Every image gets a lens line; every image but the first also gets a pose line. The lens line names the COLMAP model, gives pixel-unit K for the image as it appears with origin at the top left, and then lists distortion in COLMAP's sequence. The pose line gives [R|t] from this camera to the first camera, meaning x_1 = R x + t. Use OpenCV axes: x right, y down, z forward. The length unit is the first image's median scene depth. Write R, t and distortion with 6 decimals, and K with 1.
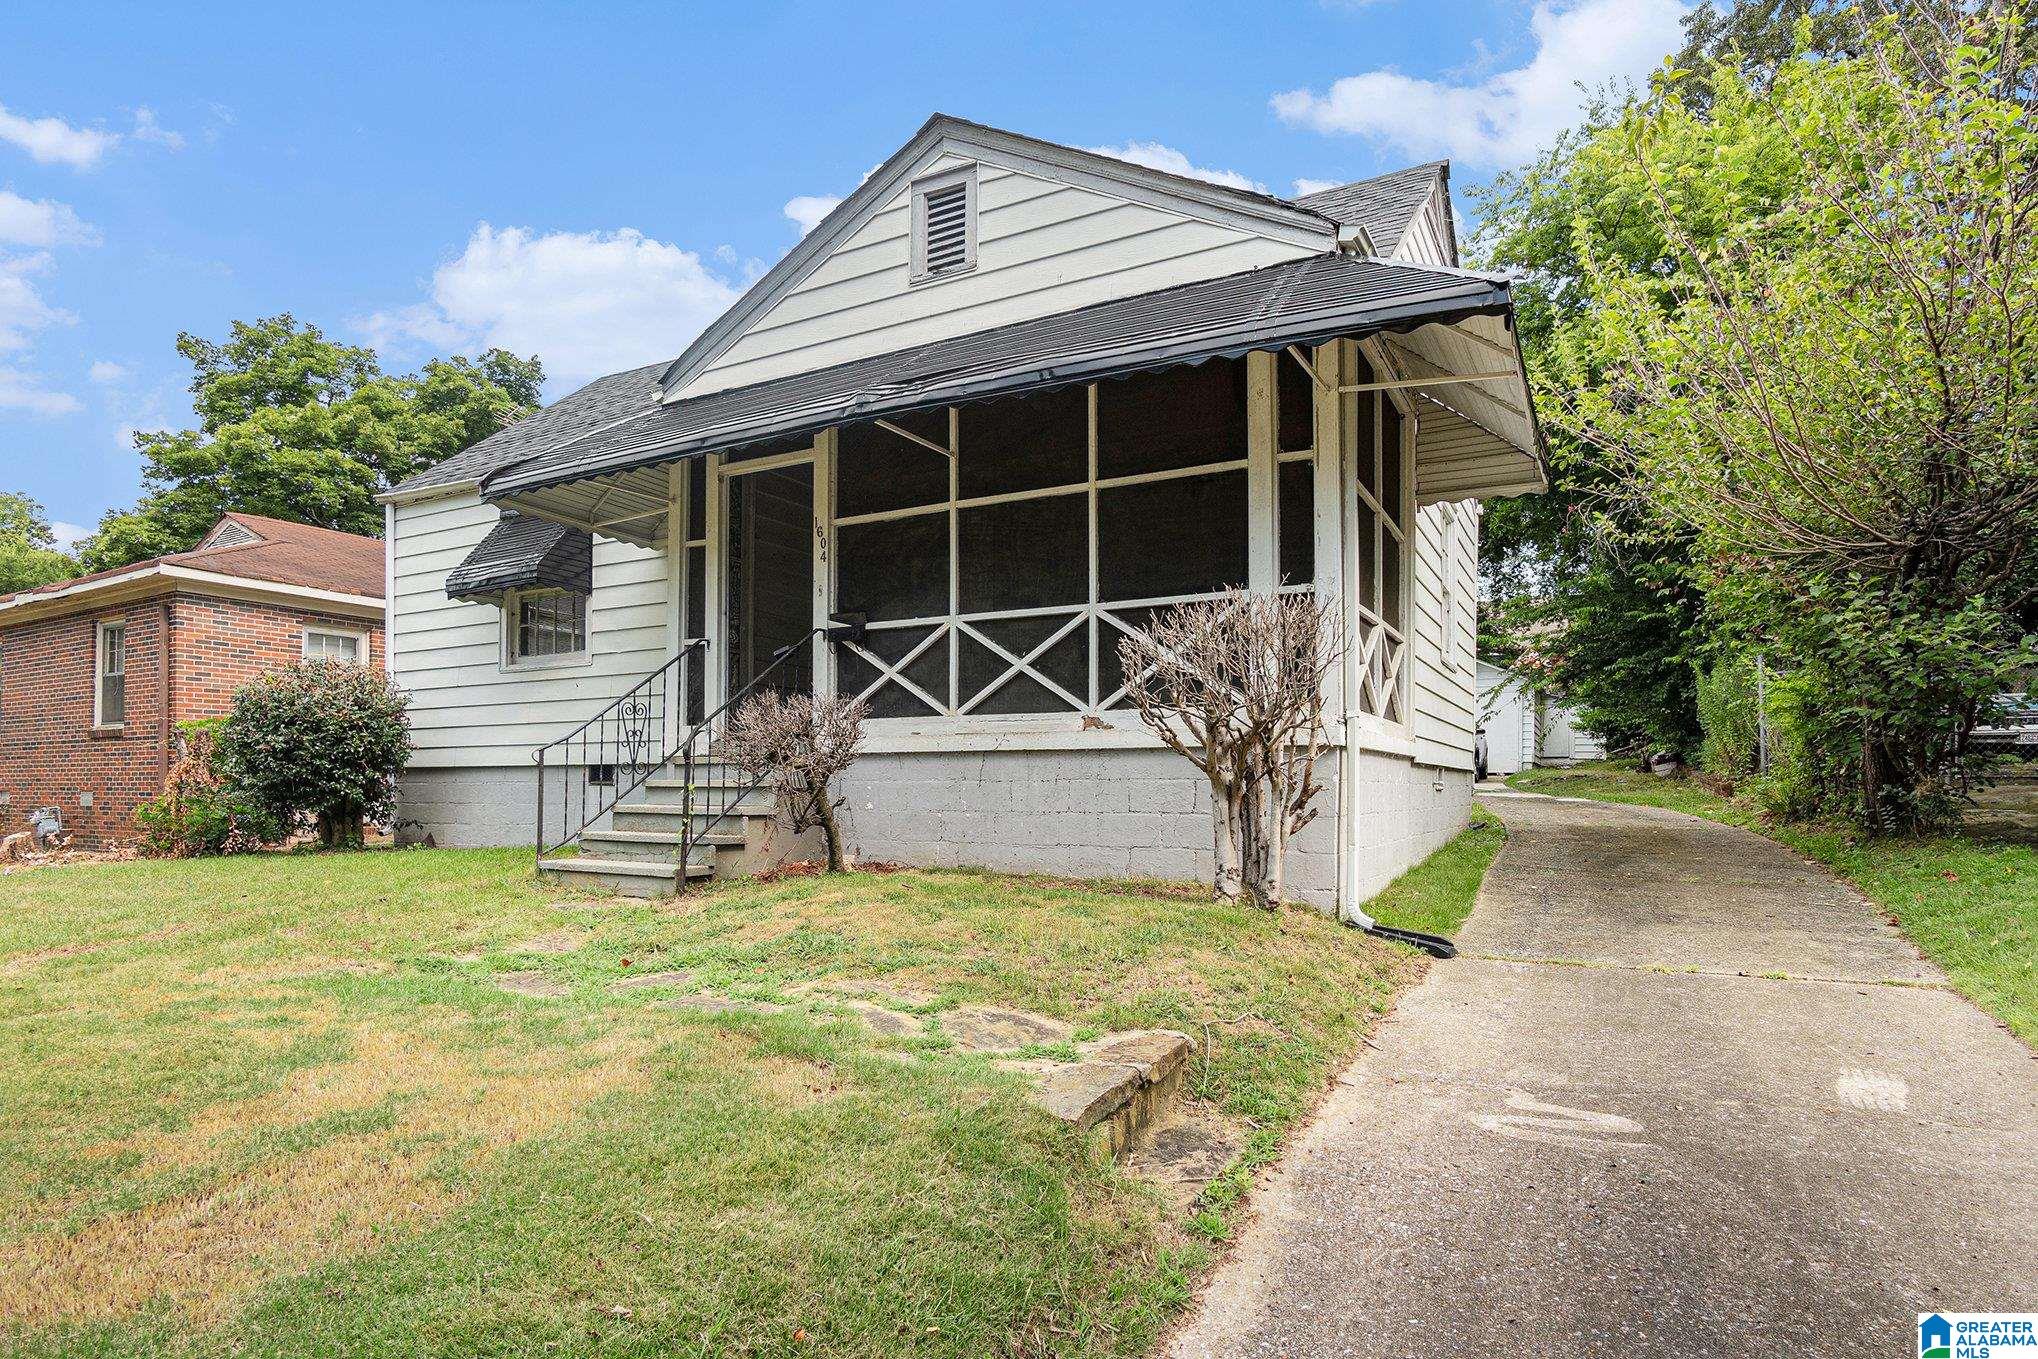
lens RADIAL K [[1100.0, 0, 1019.5], [0, 1100.0, 677.9], [0, 0, 1]] dist [-0.023221, 0.008317]
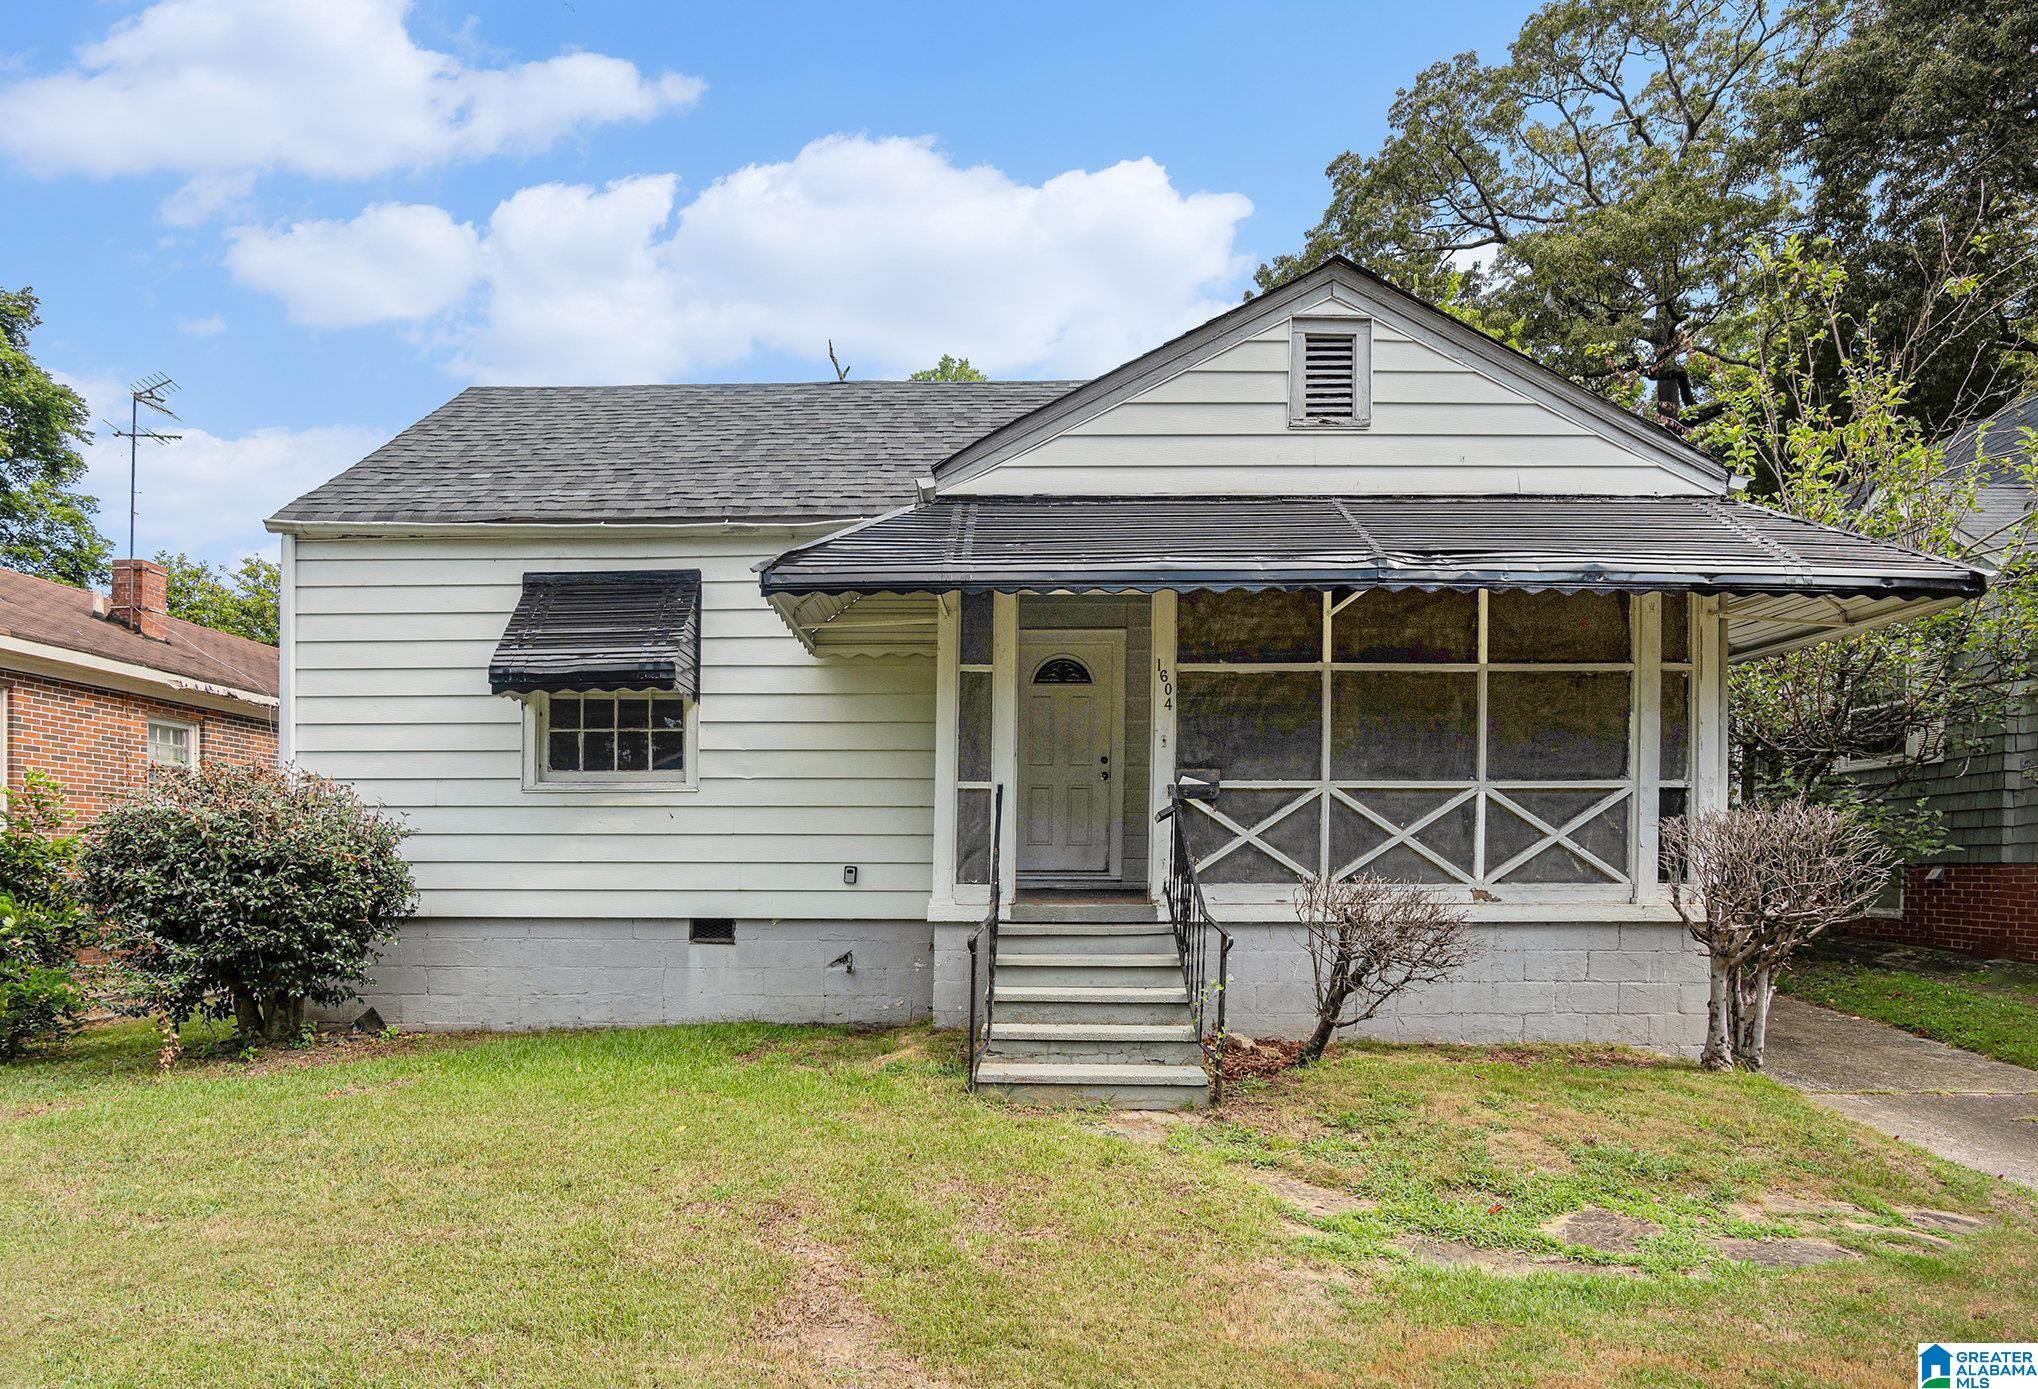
lens RADIAL K [[1102.8, 0, 1016.2], [0, 1102.8, 786.8], [0, 0, 1]] dist [-0.026673, -0.000444]
pose [[0.883740, 0.033468, 0.466781, -0.748816], [-0.049206, 0.998556, 0.021562, -0.058097], [-0.465385, -0.042024, 0.884110, 0.263301]]
